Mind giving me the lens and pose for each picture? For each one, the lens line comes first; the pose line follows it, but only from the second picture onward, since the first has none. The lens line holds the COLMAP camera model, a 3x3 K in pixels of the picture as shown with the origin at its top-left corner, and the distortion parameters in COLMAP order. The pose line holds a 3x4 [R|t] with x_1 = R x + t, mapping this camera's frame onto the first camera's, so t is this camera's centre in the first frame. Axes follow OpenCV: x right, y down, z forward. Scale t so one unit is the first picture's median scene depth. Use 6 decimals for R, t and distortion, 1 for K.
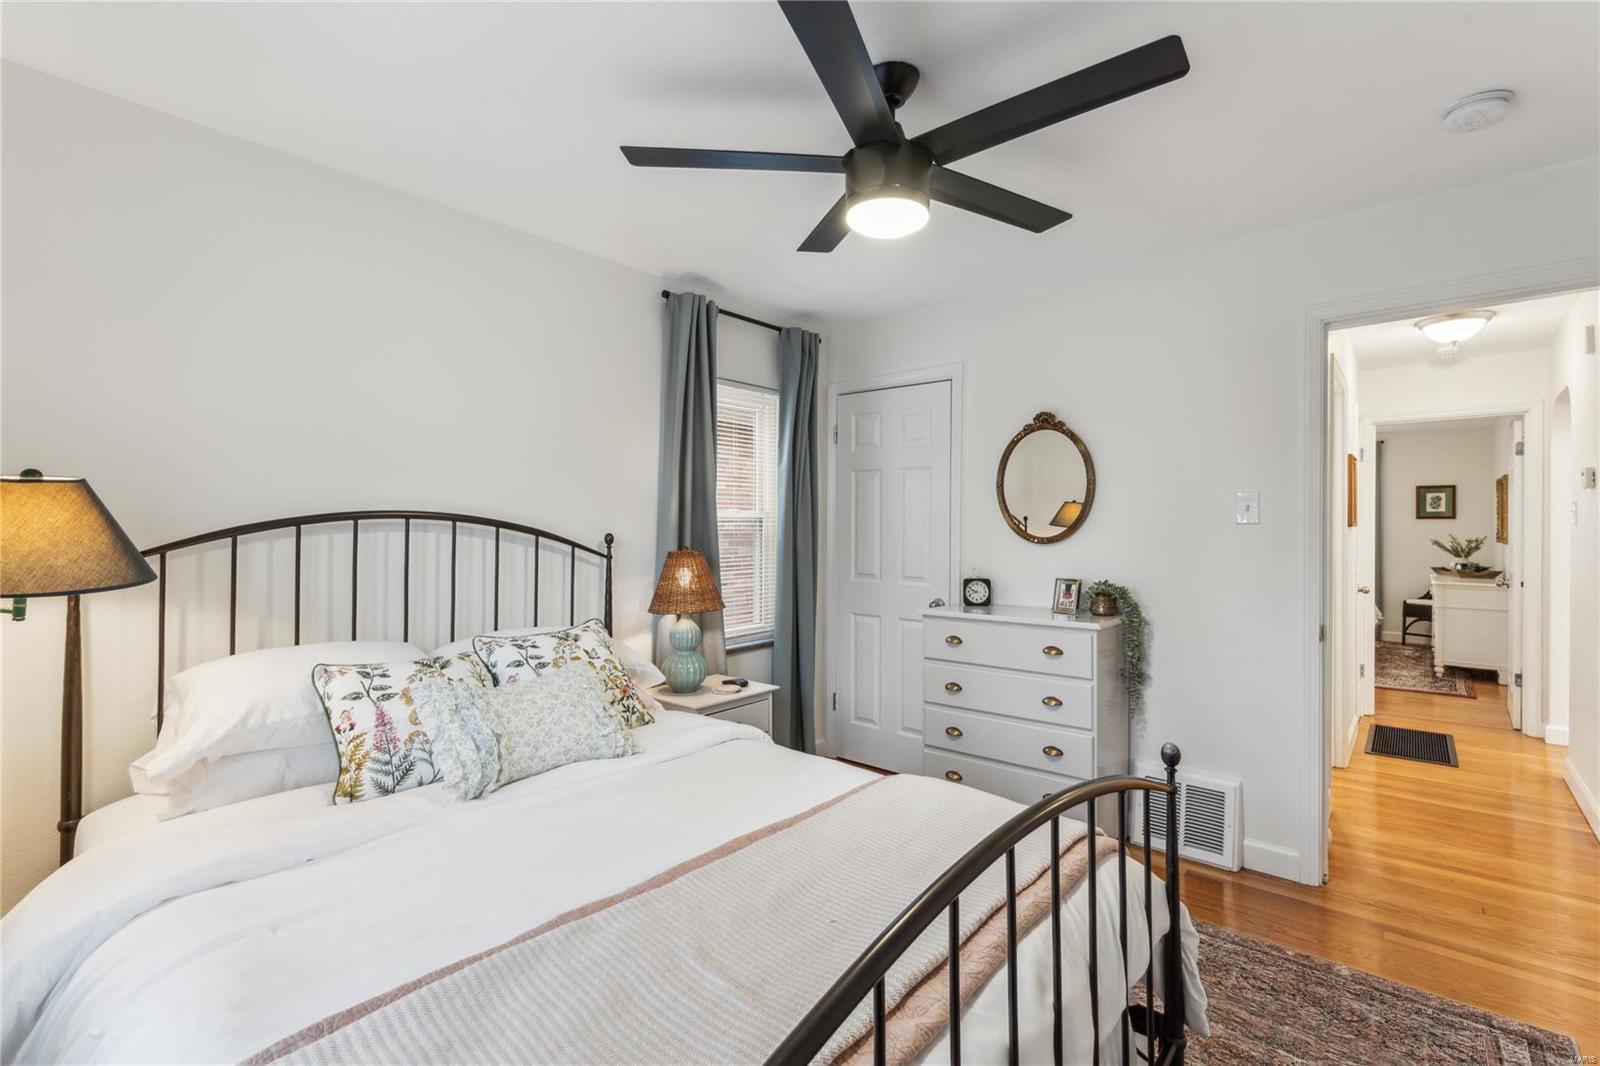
lens RADIAL K [[765.9, 0, 800.0], [0, 765.9, 533.0], [0, 0, 1]] dist [0.001174, 0.000534]
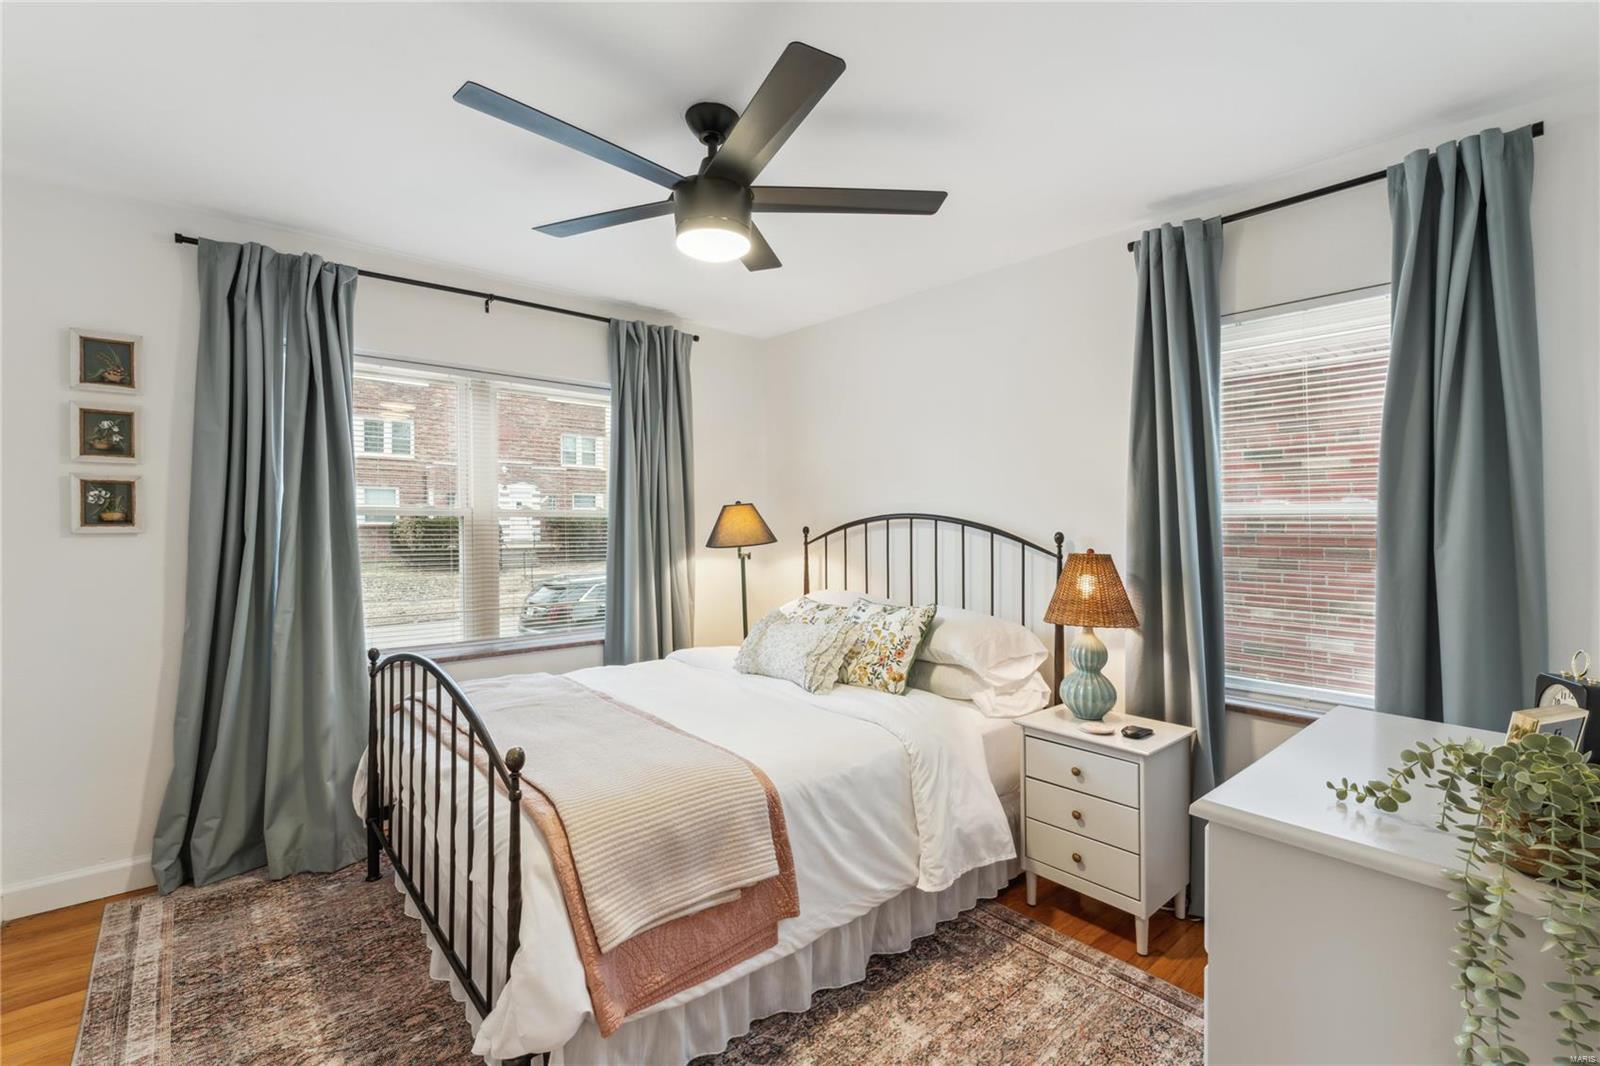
lens RADIAL K [[698.2, 0, 792.9], [0, 698.2, 528.7], [0, 0, 1]] dist [0.000624, -0.000170]
pose [[-0.180548, 0.007154, -0.983540, 0.732035], [-0.016435, 0.999812, 0.010290, -0.008244], [0.983429, 0.018022, -0.180397, 0.876569]]
